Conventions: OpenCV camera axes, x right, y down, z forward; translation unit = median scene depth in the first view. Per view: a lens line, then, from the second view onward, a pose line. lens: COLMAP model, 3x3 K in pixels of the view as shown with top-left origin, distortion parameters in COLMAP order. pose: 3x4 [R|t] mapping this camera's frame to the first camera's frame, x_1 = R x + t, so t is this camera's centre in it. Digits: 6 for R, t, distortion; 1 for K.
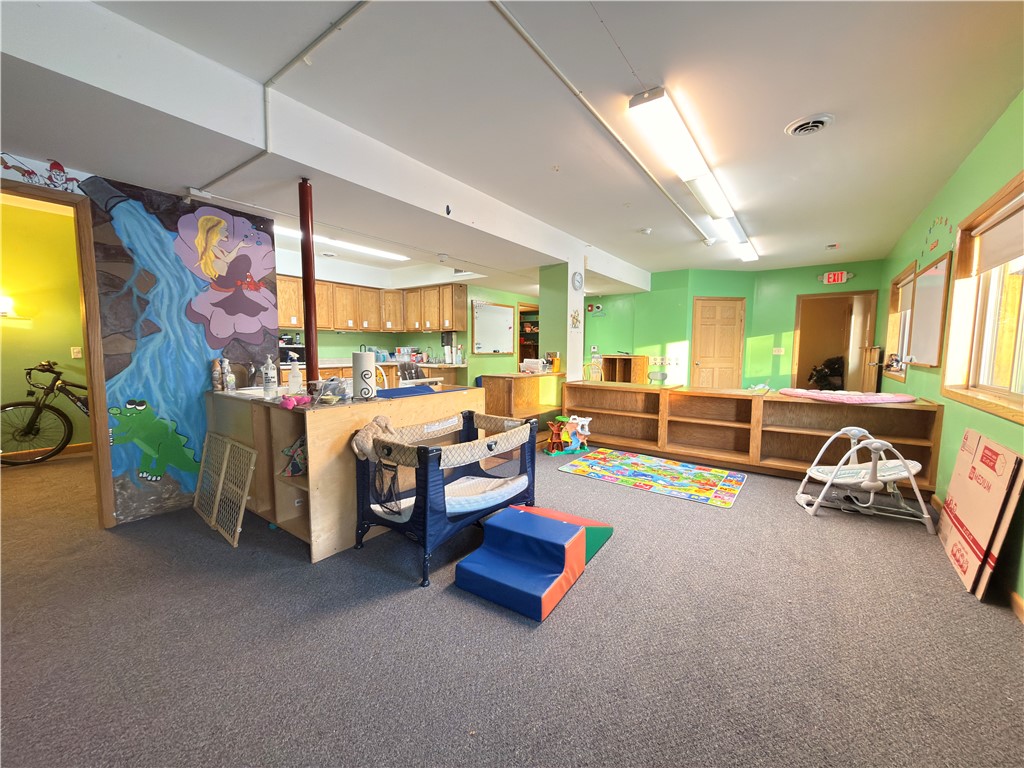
lens RADIAL K [[407.1, 0, 515.3], [0, 407.1, 386.3], [0, 0, 1]] dist [0.001978, -0.000440]
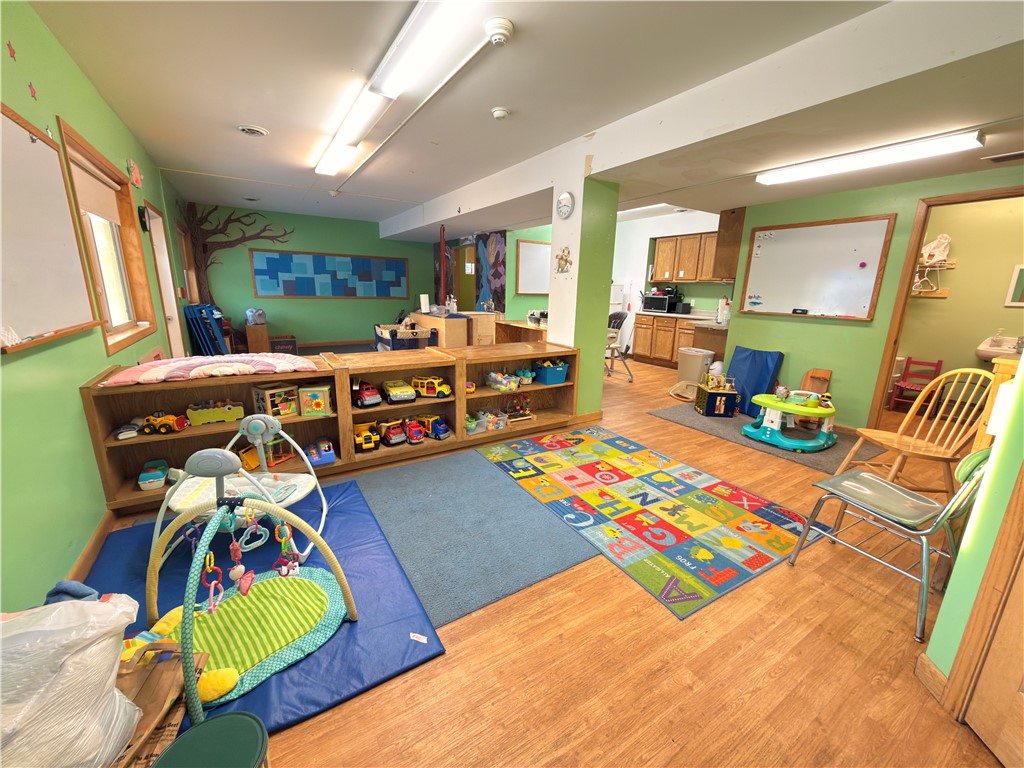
lens RADIAL K [[407.1, 0, 509.9], [0, 407.1, 381.7], [0, 0, 1]] dist [0.001978, -0.000440]
pose [[-0.381768, 0.196746, -0.903075, 0.680694], [-0.110322, 0.960395, 0.255872, -0.101330], [0.917650, 0.197312, -0.344943, 0.926704]]
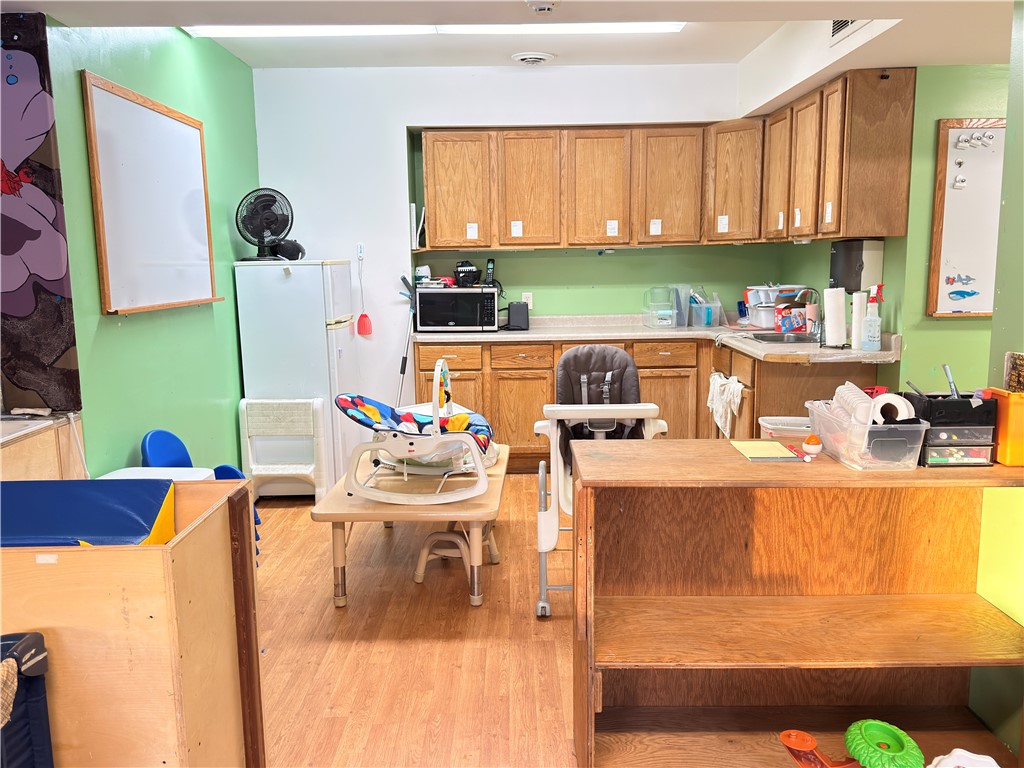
lens RADIAL K [[842.5, 0, 509.0], [0, 842.5, 387.0], [0, 0, 1]] dist [-0.011751, -0.019677]
pose [[0.582835, 0.104659, -0.805823, 0.199139], [-0.056744, 0.994492, 0.088121, -0.067559], [0.810607, -0.005634, 0.585563, 0.441685]]
